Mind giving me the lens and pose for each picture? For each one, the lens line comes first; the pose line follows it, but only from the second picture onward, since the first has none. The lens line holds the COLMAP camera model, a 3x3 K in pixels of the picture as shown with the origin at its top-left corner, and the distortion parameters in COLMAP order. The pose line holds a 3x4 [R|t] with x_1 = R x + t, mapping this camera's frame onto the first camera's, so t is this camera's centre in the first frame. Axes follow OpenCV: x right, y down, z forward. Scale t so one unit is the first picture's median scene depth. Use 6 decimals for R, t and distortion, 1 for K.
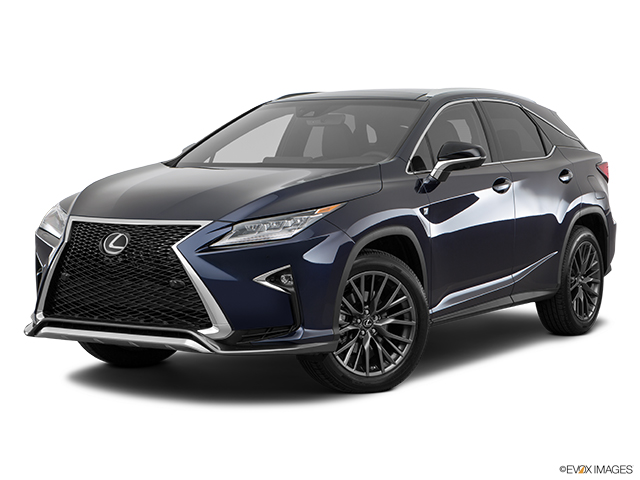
lens RADIAL K [[1259.7, 0, 320.0], [0, 1259.7, 240.0], [0, 0, 1]] dist [0.184134, -0.137785]
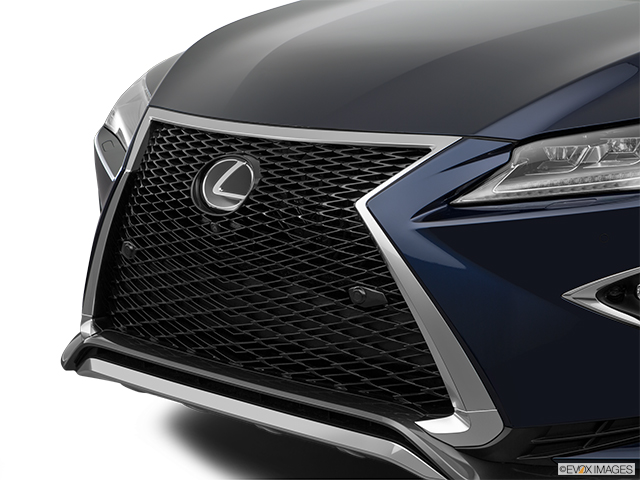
lens RADIAL K [[1489.0, 0, 320.0], [0, 1489.0, 240.0], [0, 0, 1]] dist [0.134713, 0.520959]
pose [[0.977560, 0.030711, -0.208407, -0.030698], [-0.006278, 0.993124, 0.116899, -0.037011], [0.210564, -0.112967, 0.971031, 0.540559]]
